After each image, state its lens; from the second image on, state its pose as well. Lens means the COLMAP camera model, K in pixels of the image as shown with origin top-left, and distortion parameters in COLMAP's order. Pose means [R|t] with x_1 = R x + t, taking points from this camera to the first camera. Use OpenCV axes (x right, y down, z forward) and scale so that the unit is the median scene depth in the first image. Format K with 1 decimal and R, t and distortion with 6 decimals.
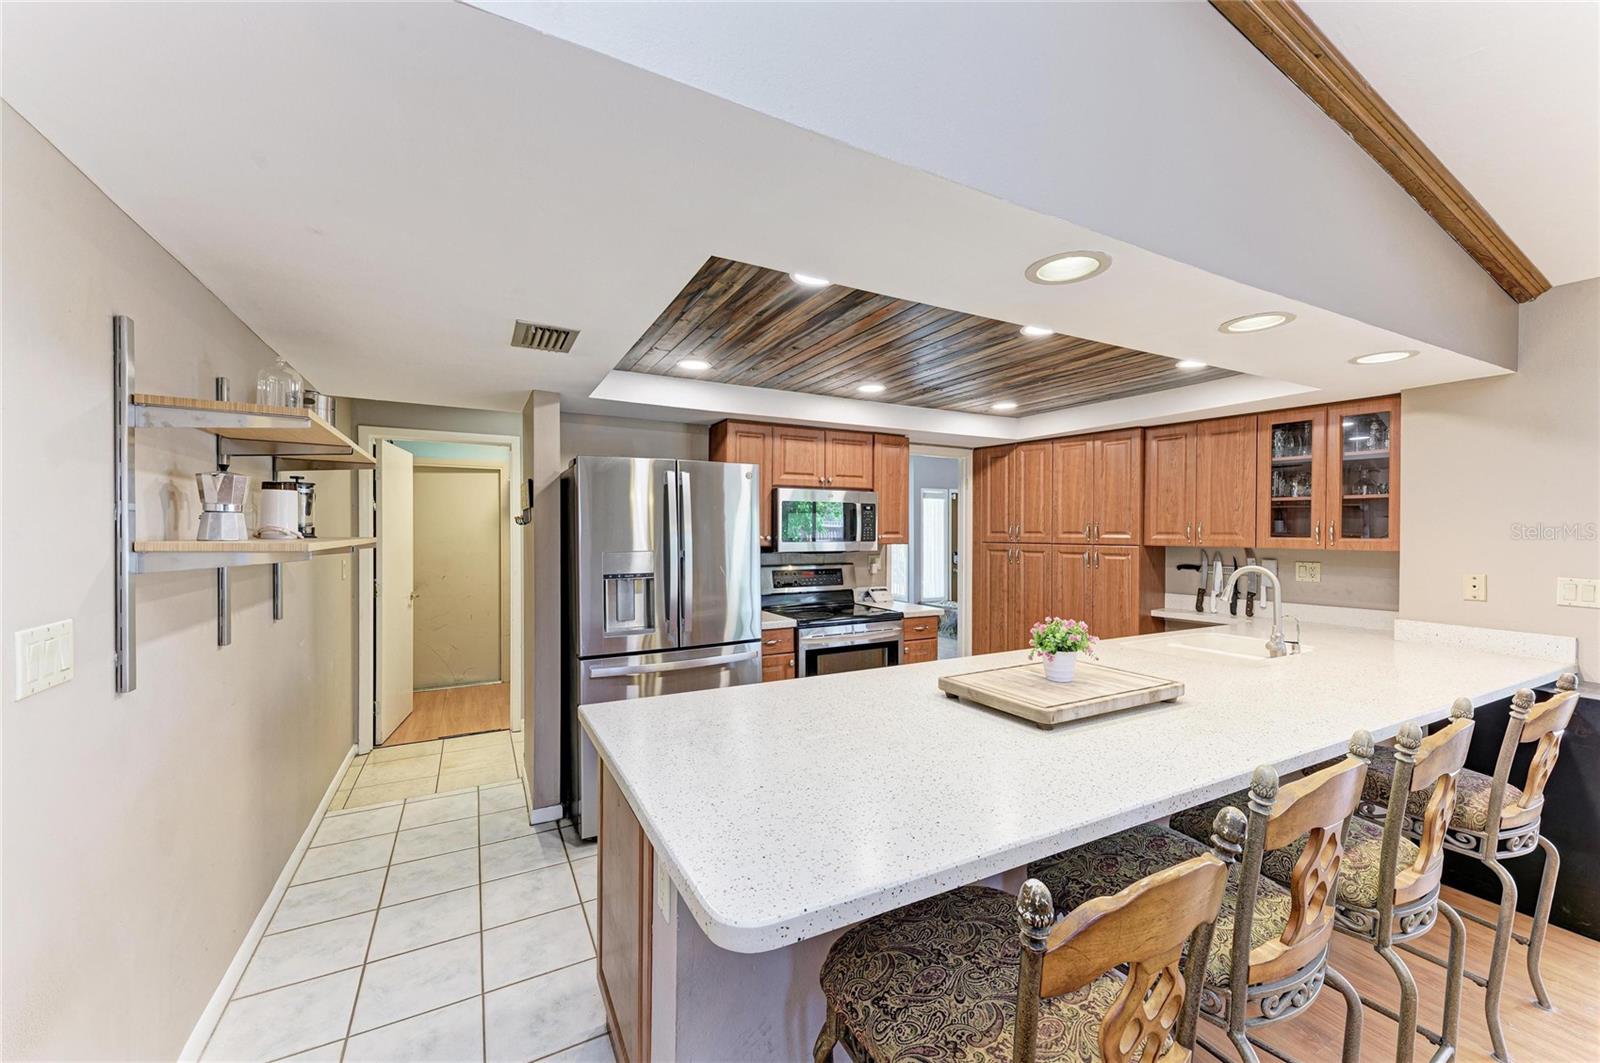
lens RADIAL K [[625.4, 0, 797.3], [0, 625.4, 532.9], [0, 0, 1]] dist [0.005339, -0.000887]
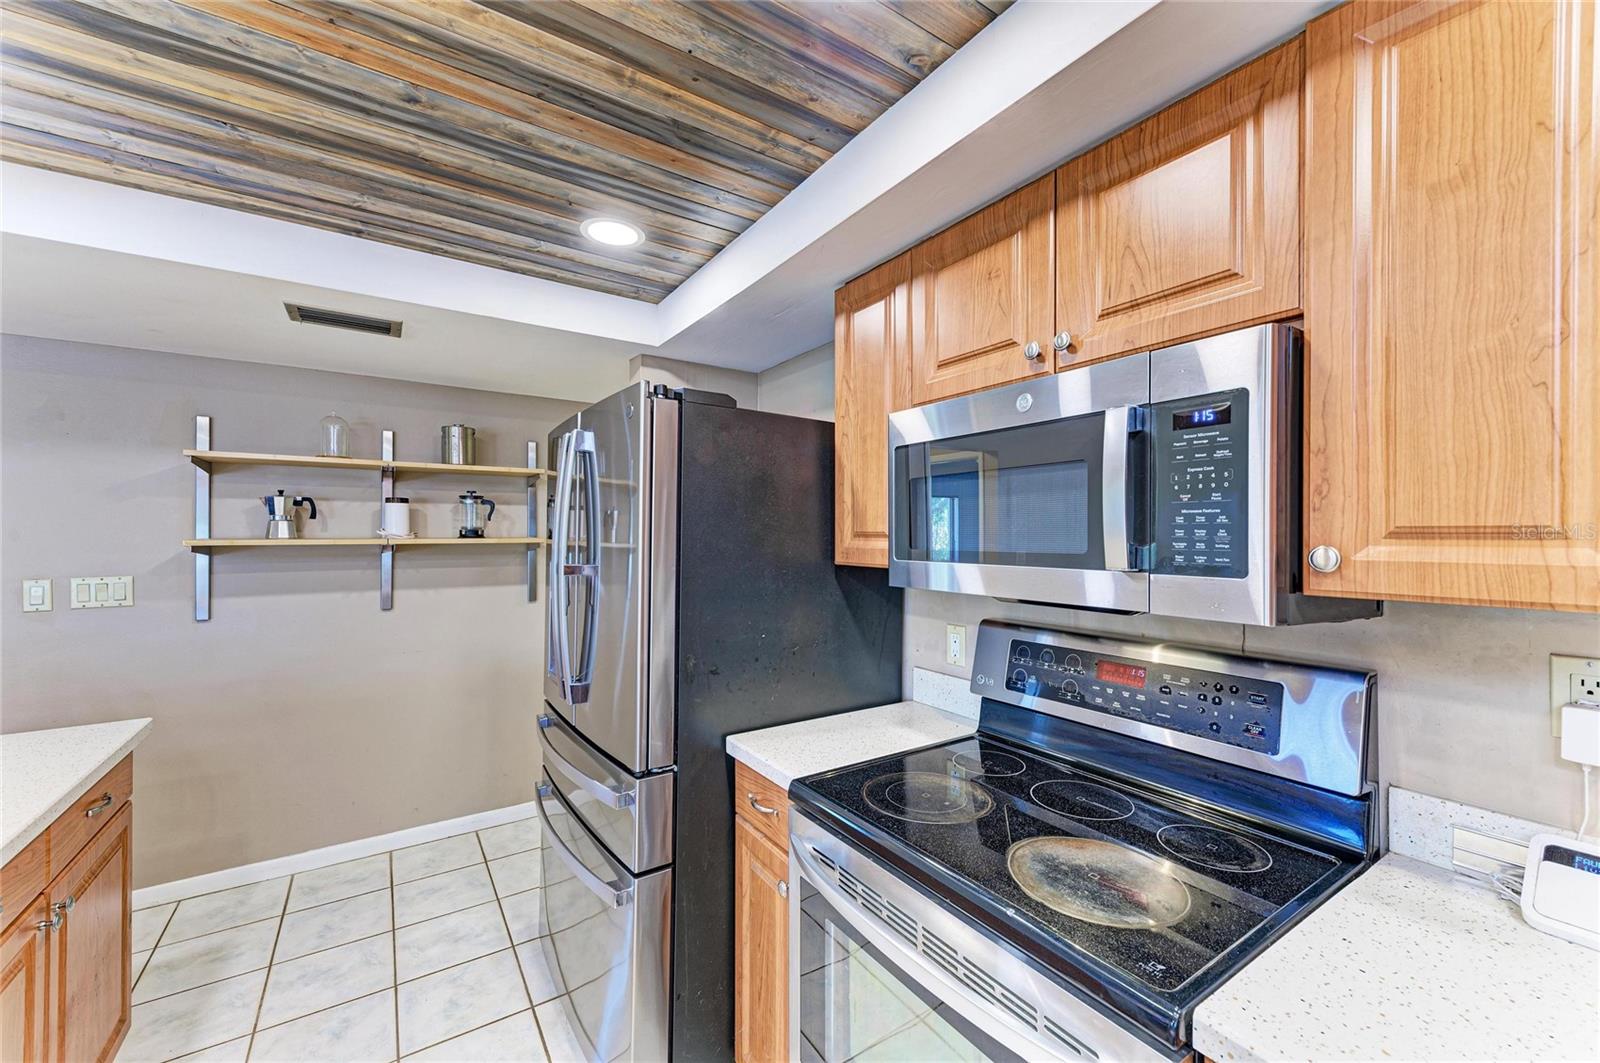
lens RADIAL K [[625.4, 0, 810.1], [0, 625.4, 536.0], [0, 0, 1]] dist [0.005339, -0.000887]
pose [[0.098213, -0.001838, -0.995164, 0.329556], [-0.001554, 0.999997, -0.002001, 0.001521], [0.995164, 0.001743, 0.098210, 0.904399]]
